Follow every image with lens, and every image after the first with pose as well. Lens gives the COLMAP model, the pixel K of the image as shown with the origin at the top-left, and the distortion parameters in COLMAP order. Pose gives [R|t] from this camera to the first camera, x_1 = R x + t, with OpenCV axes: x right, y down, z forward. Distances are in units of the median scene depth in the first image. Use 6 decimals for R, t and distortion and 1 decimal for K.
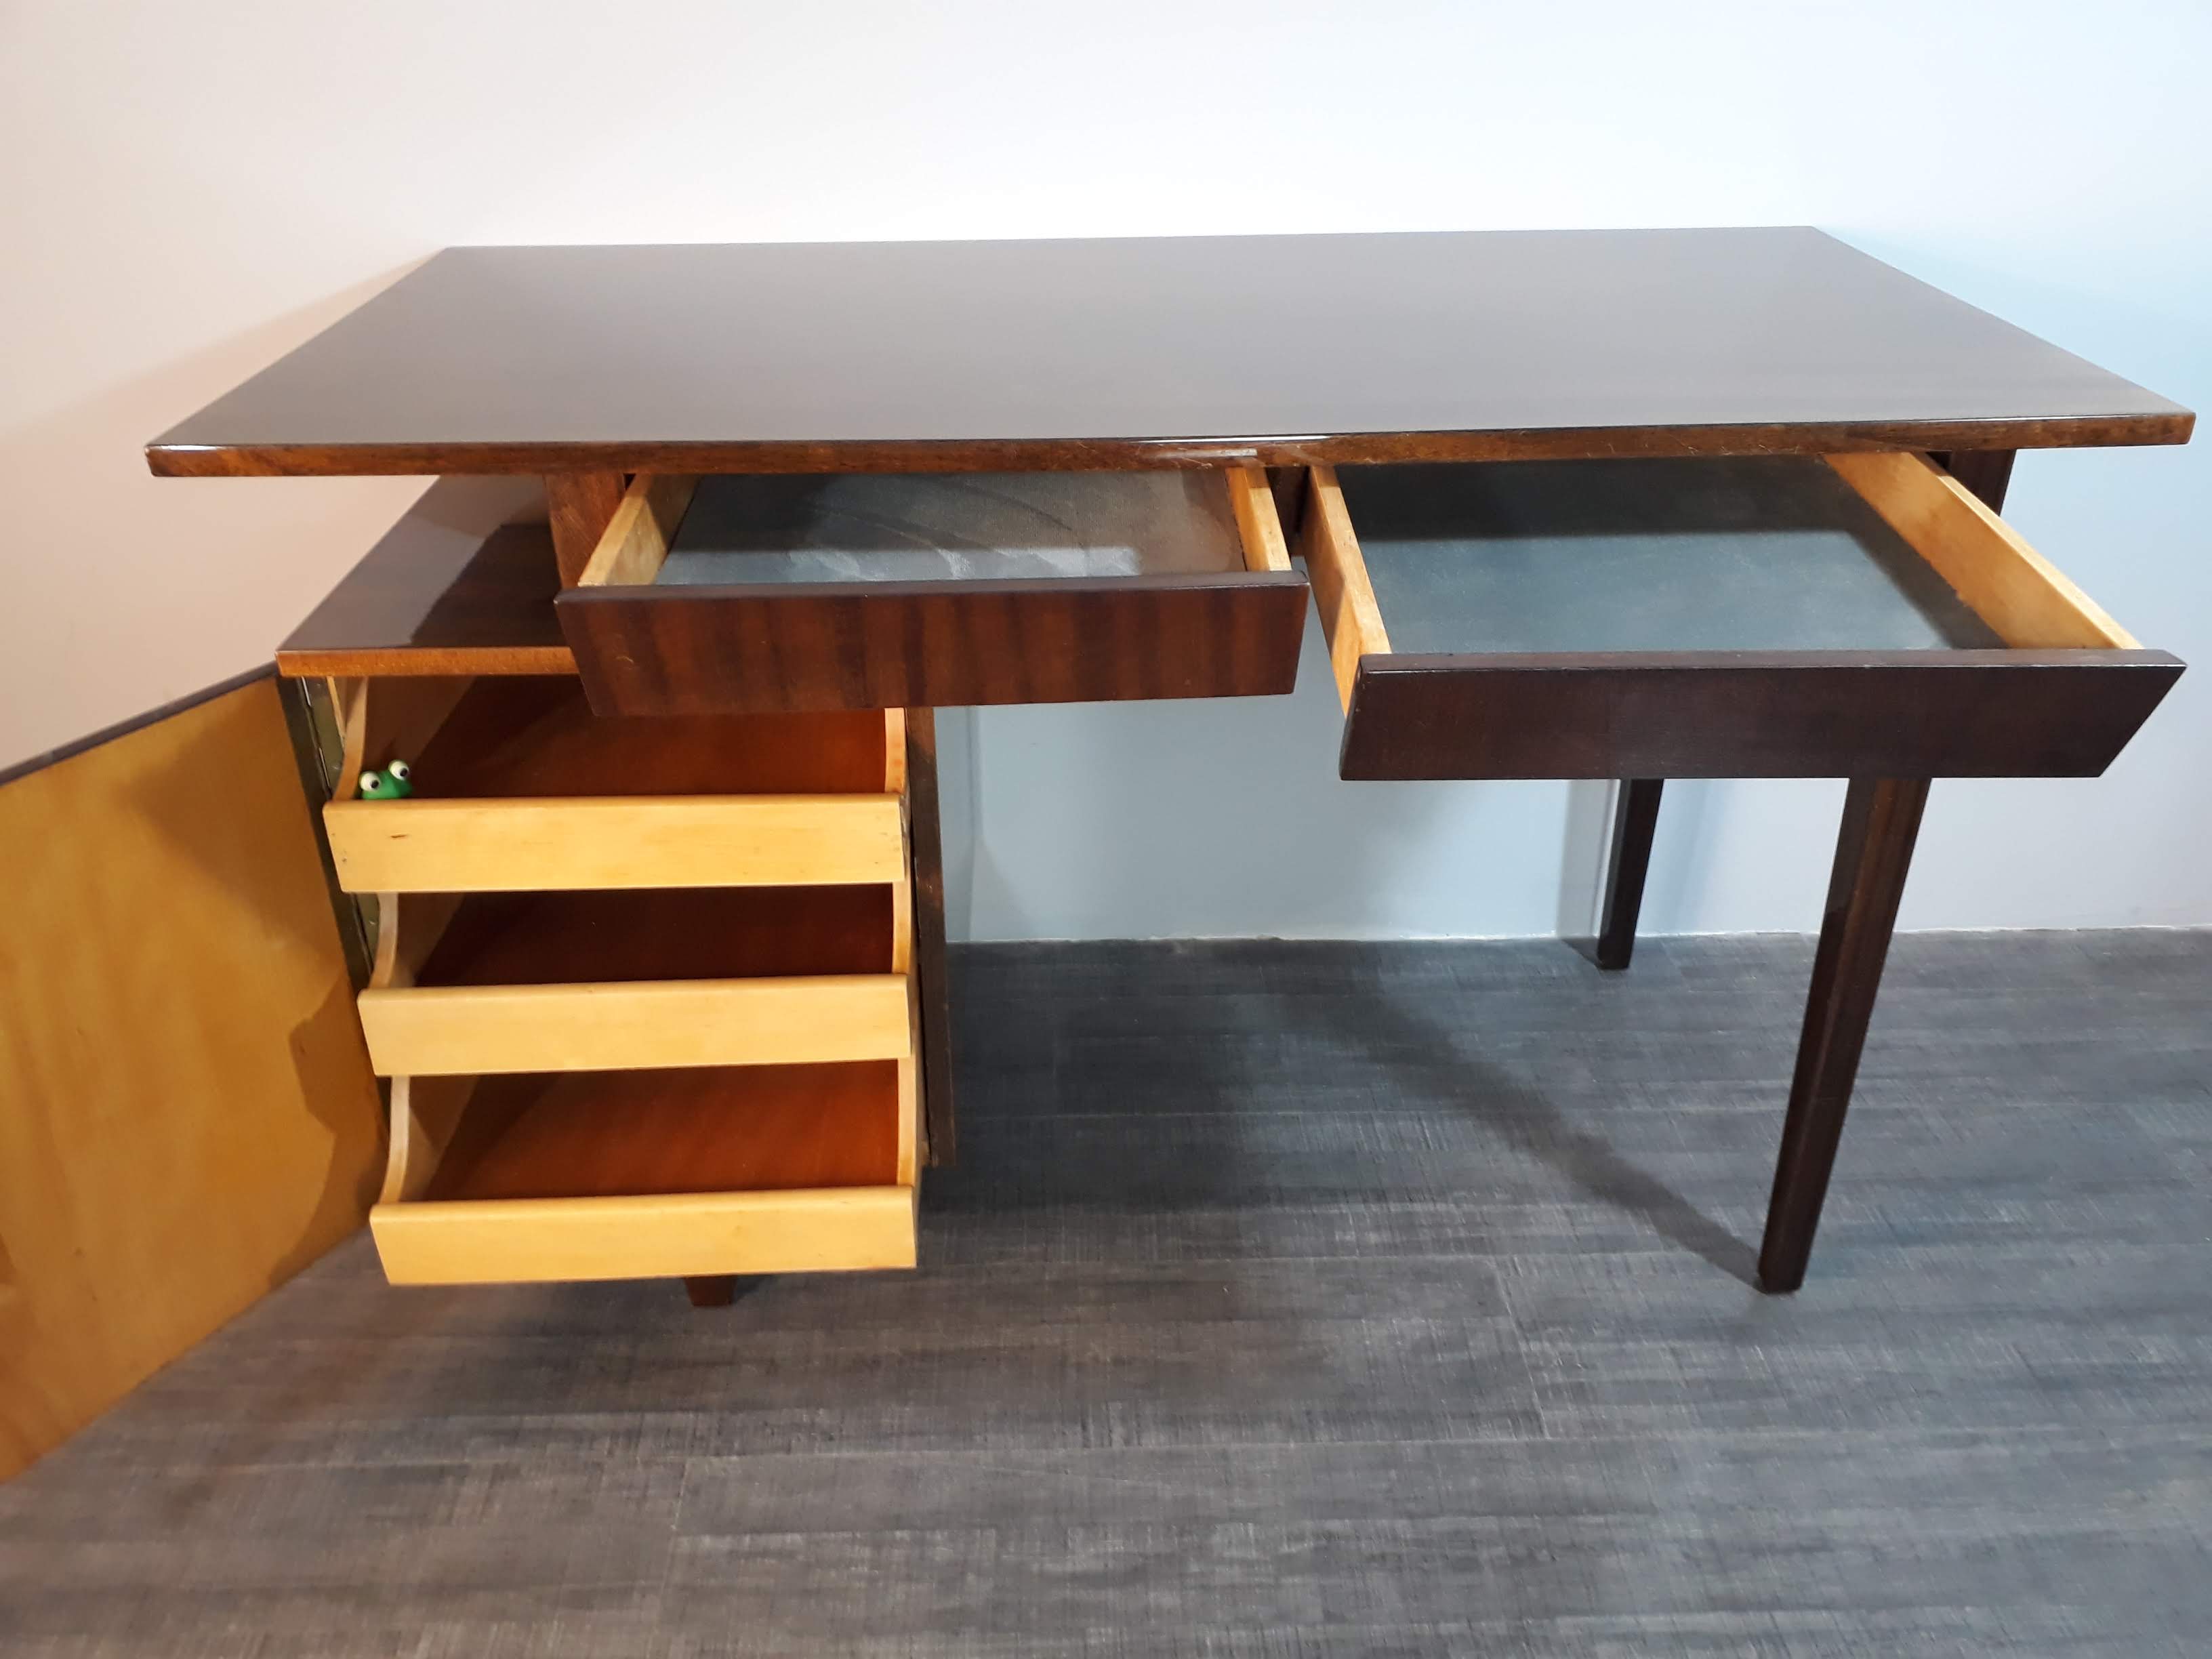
lens RADIAL K [[1782.8, 0, 1093.8], [0, 1782.8, 833.8], [0, 0, 1]] dist [0.004768, -0.013498]
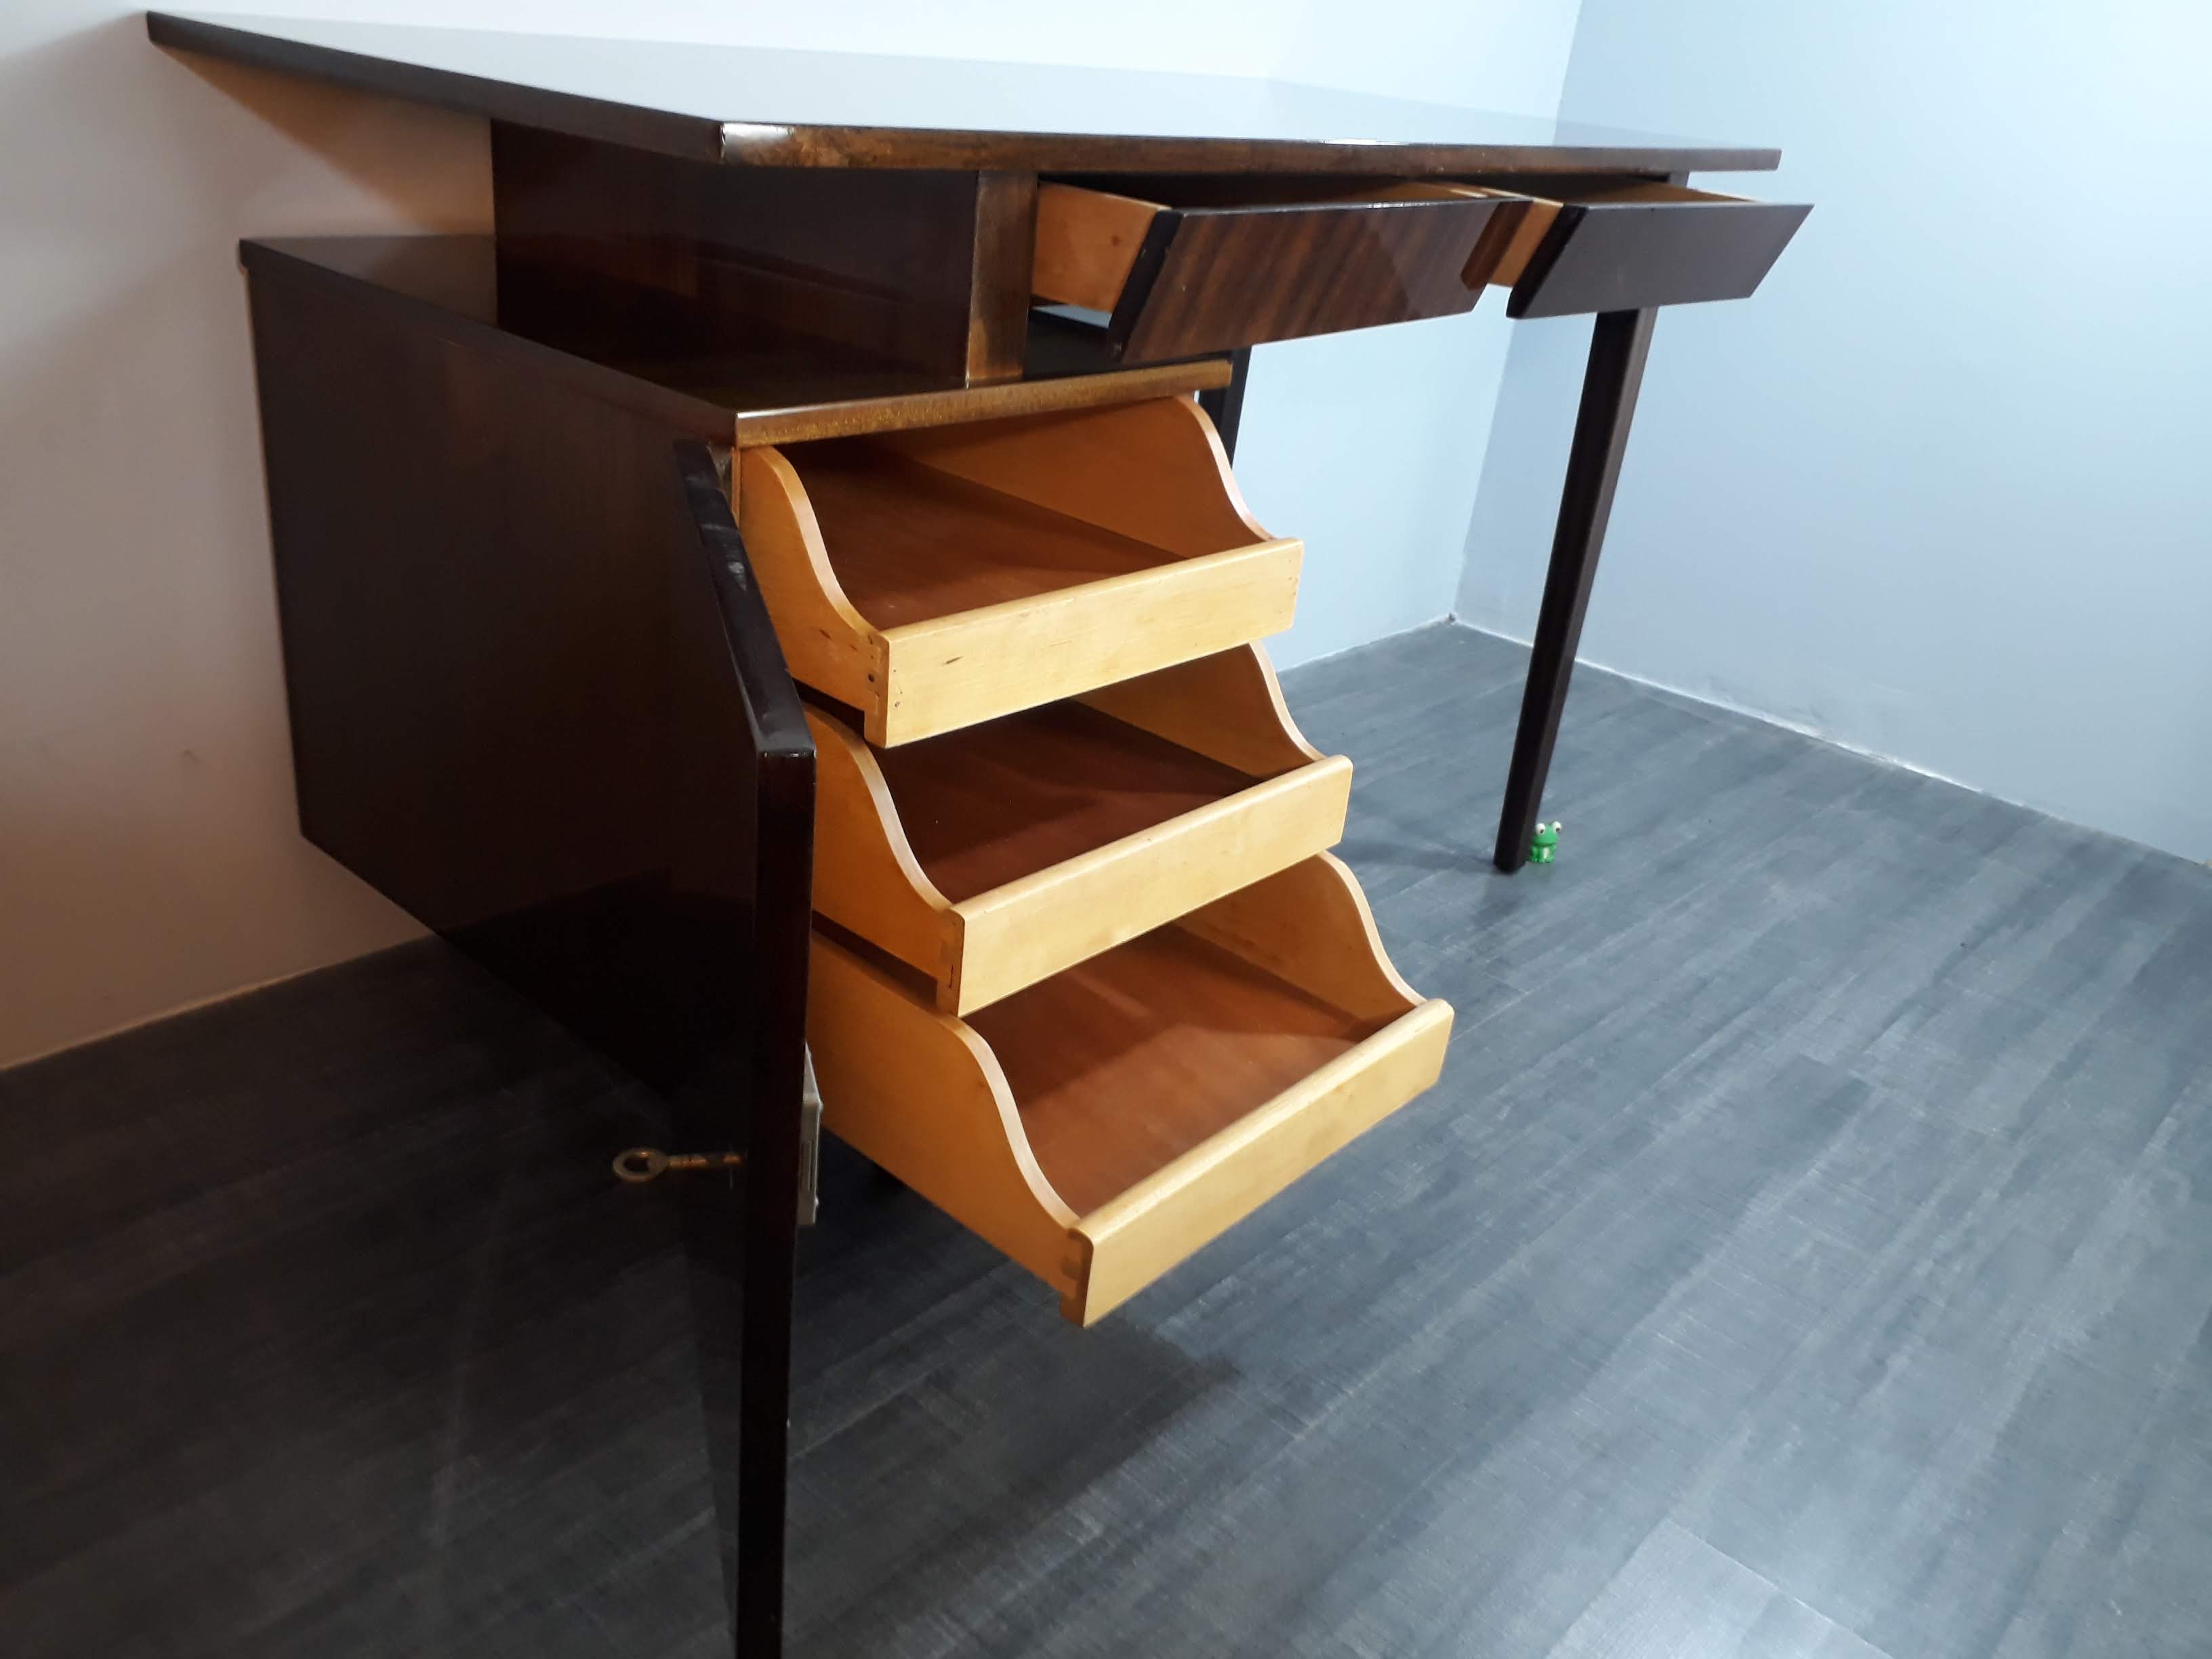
lens RADIAL K [[1782.8, 0, 1093.8], [0, 1782.8, 833.8], [0, 0, 1]] dist [0.004768, -0.013498]
pose [[0.688725, -0.240818, 0.683860, -0.770185], [0.258225, 0.962849, 0.079000, 0.048286], [-0.677479, 0.122181, 0.725323, 0.268105]]
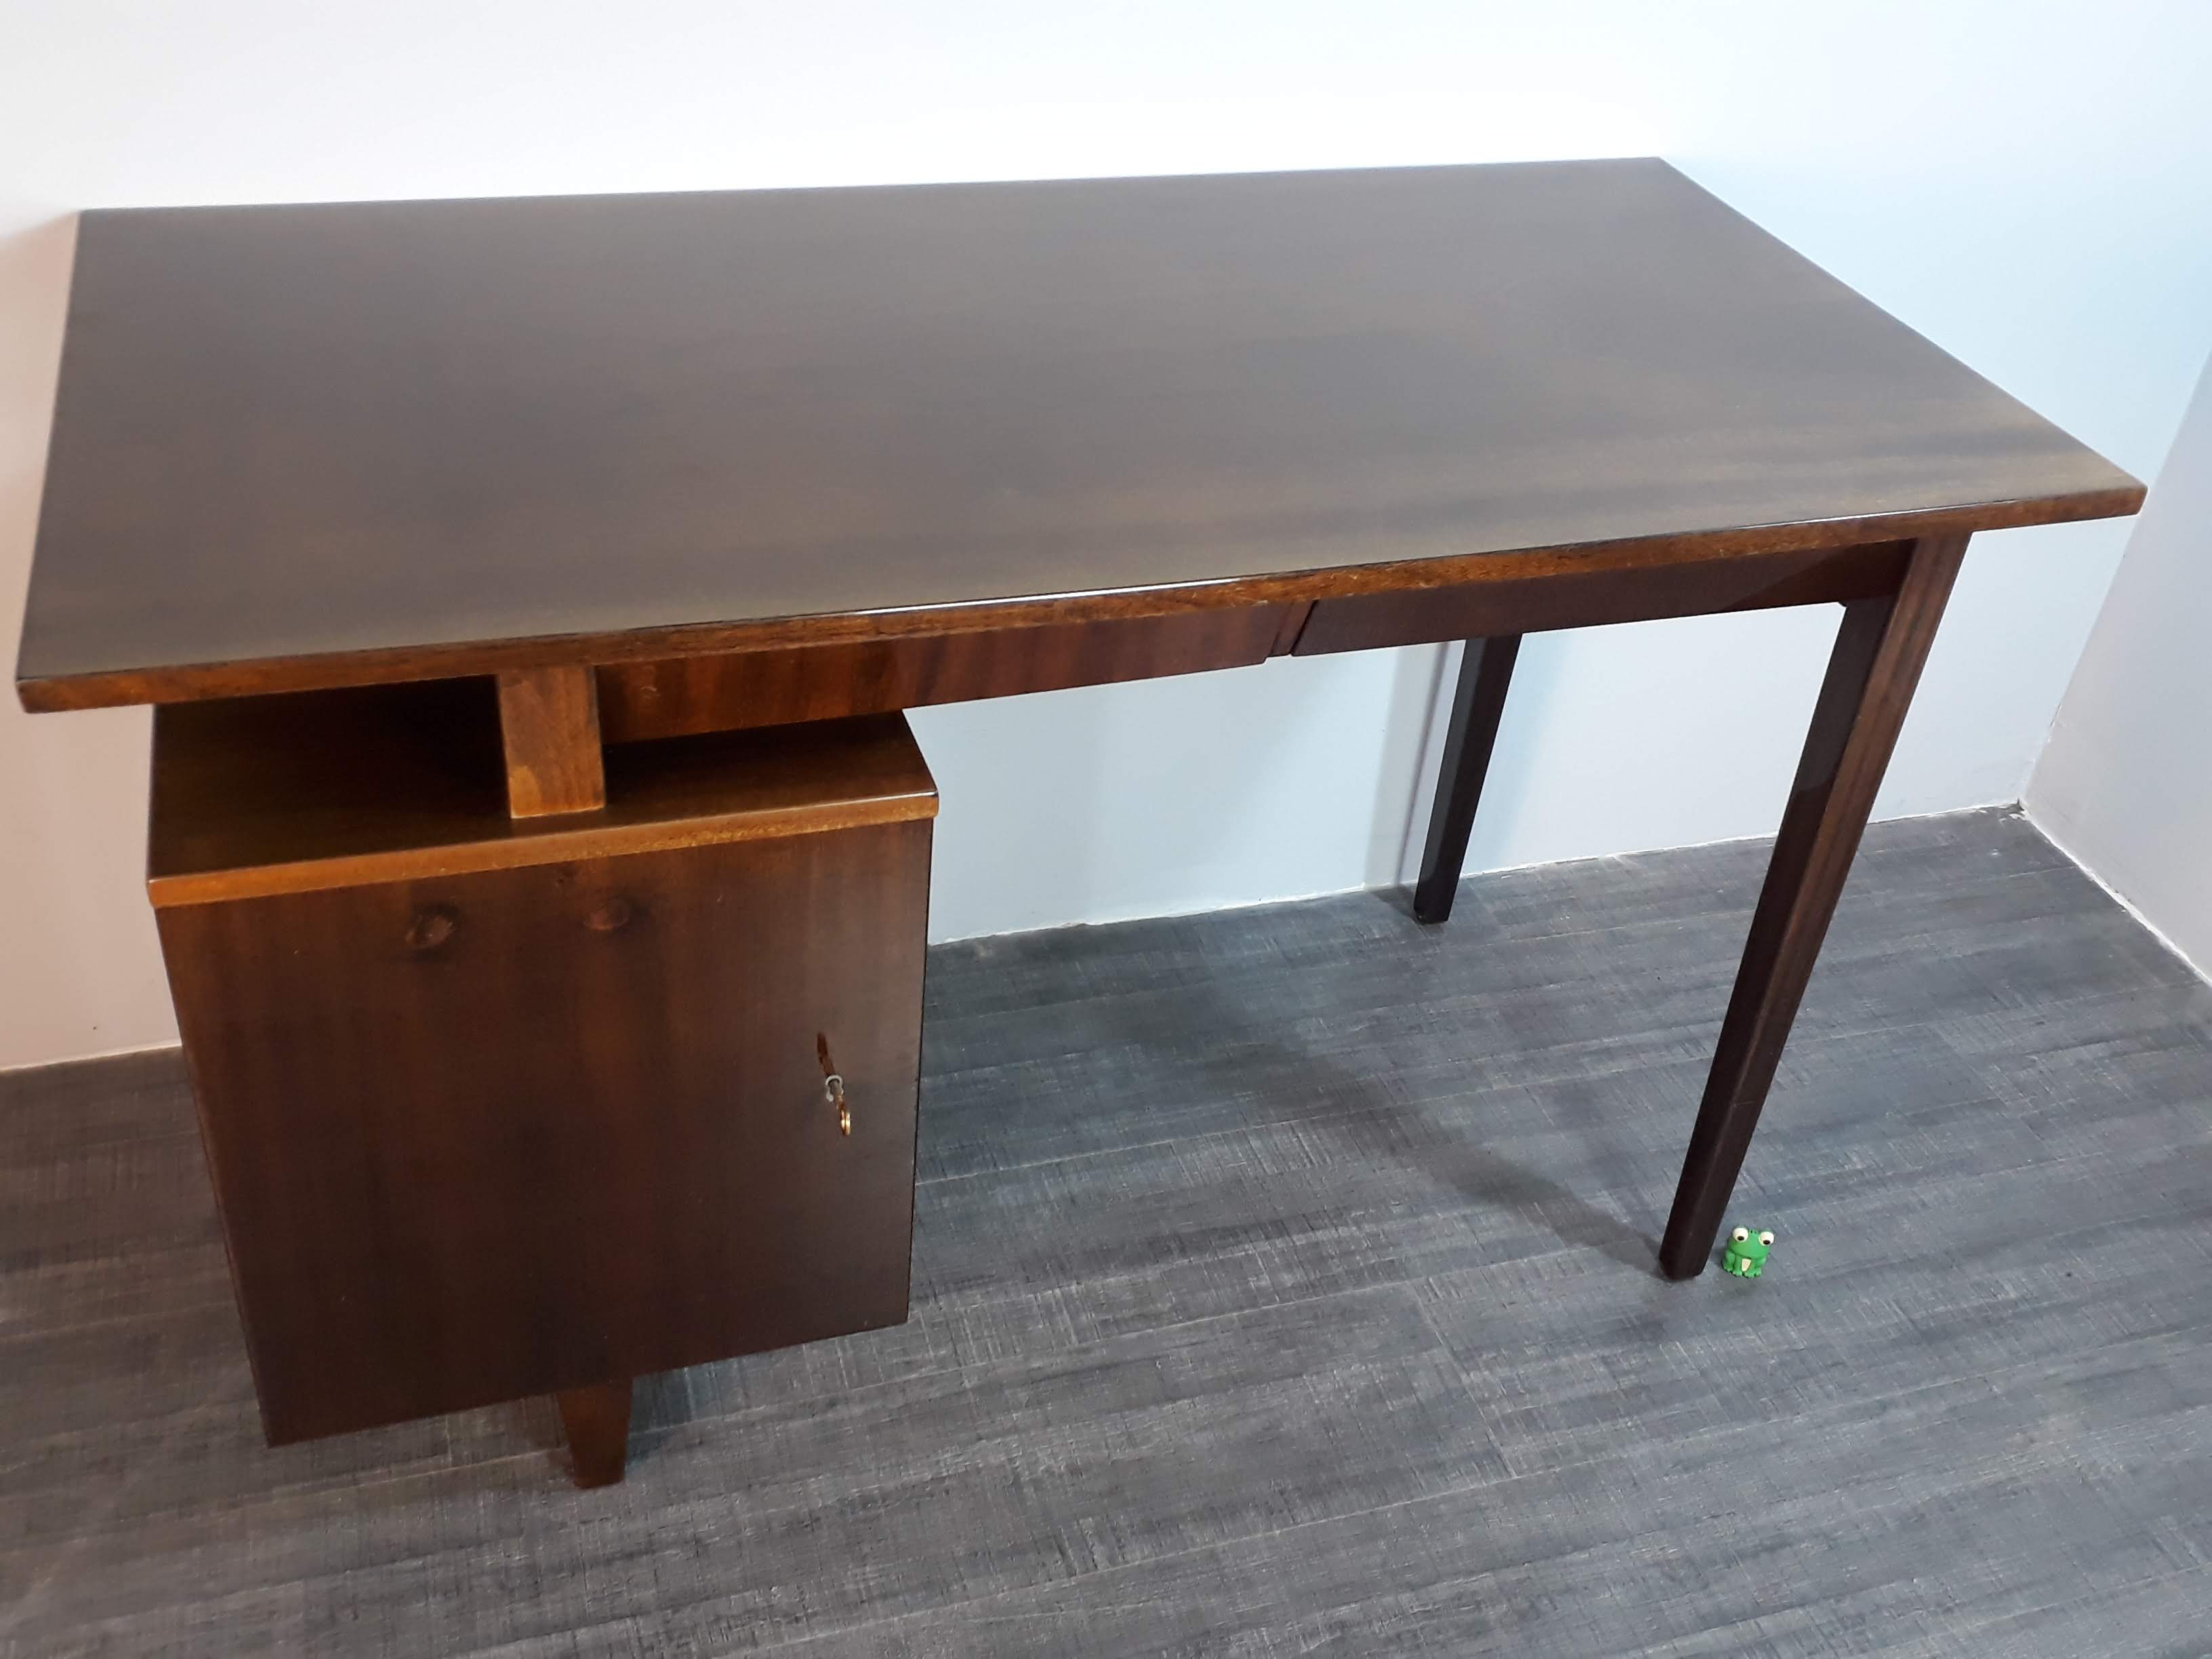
lens RADIAL K [[2154.2, 0, 1106.0], [0, 2154.2, 829.5], [0, 0, 1]] dist [0.086442, -0.223396]
pose [[0.955503, -0.095373, 0.279138, -0.257692], [0.059072, 0.988987, 0.135699, -0.189106], [-0.289006, -0.113172, 0.950614, -0.041399]]
